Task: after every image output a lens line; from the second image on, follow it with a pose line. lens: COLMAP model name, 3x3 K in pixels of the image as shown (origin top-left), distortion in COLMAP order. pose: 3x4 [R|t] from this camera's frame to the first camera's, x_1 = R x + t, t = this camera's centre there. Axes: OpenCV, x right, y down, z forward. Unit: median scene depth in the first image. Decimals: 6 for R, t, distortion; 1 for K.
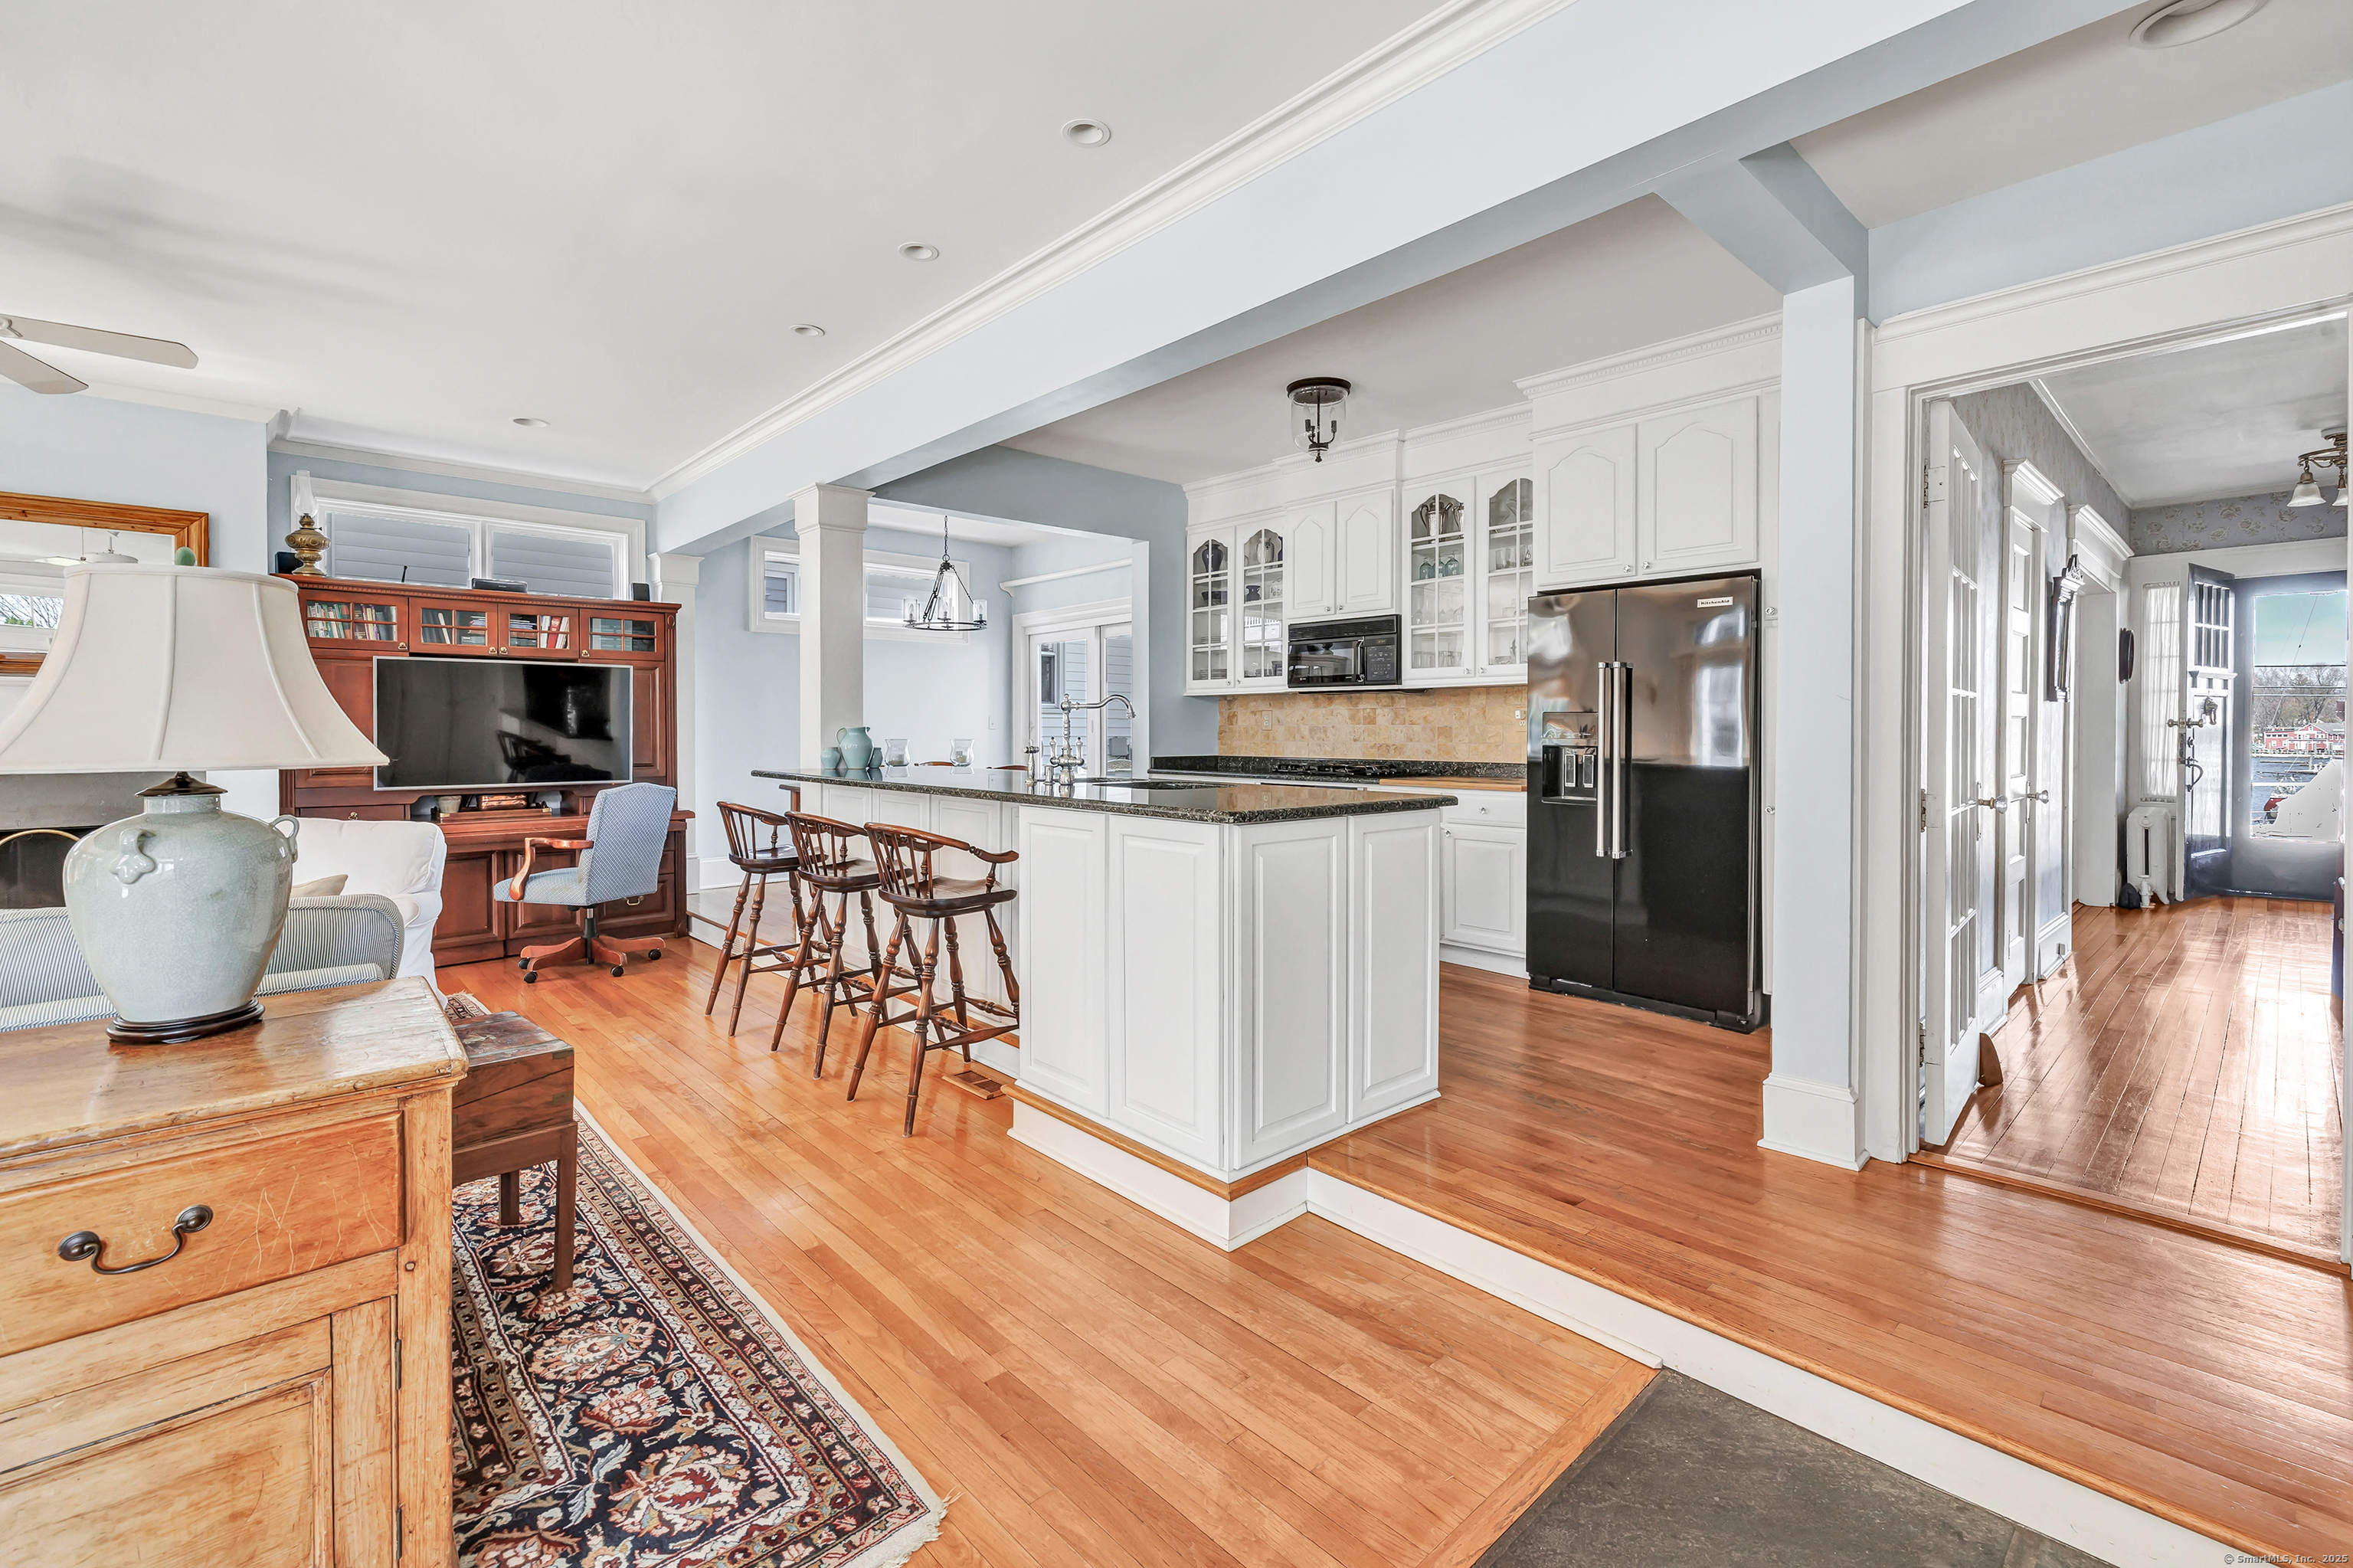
lens RADIAL K [[1017.7, 0, 1178.2], [0, 1017.7, 736.9], [0, 0, 1]] dist [0.000380, 0.000215]
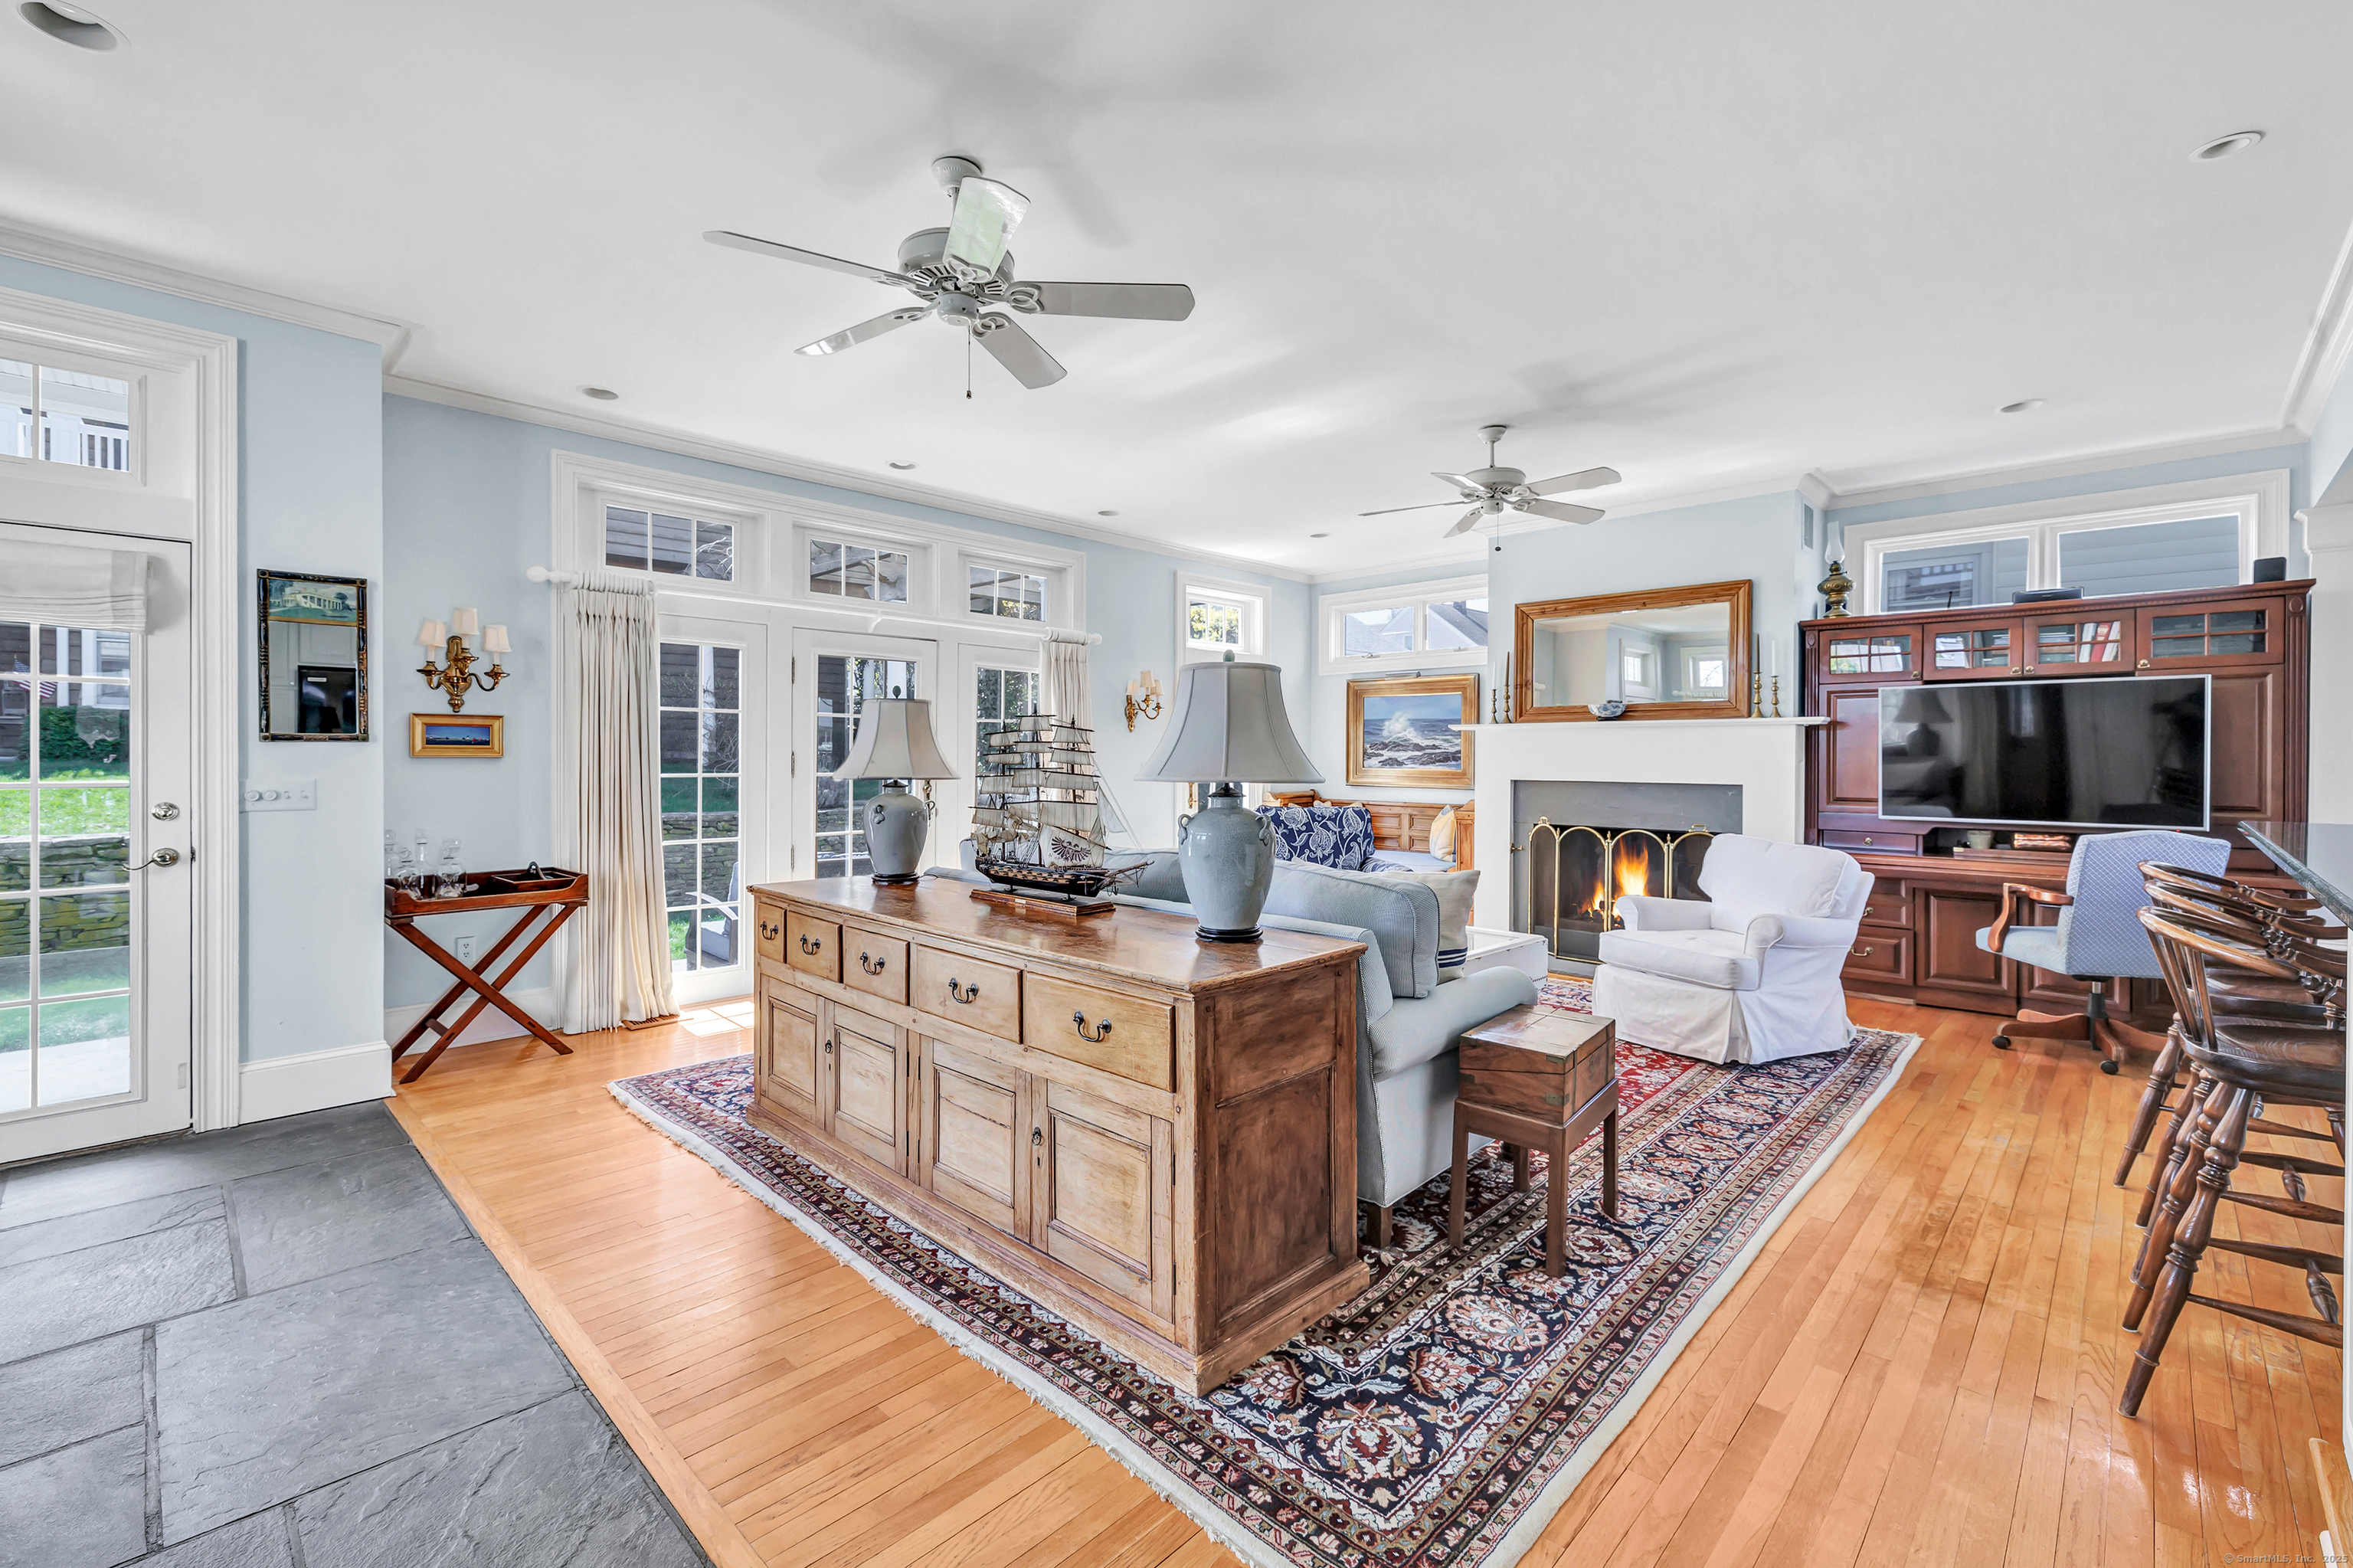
lens RADIAL K [[1017.7, 0, 1171.7], [0, 1017.7, 765.8], [0, 0, 1]] dist [0.000380, 0.000215]
pose [[0.051779, 0.010644, -0.998602, 0.478083], [-0.010090, 0.999898, 0.010134, -0.008196], [0.998608, 0.009552, 0.051881, 0.563011]]
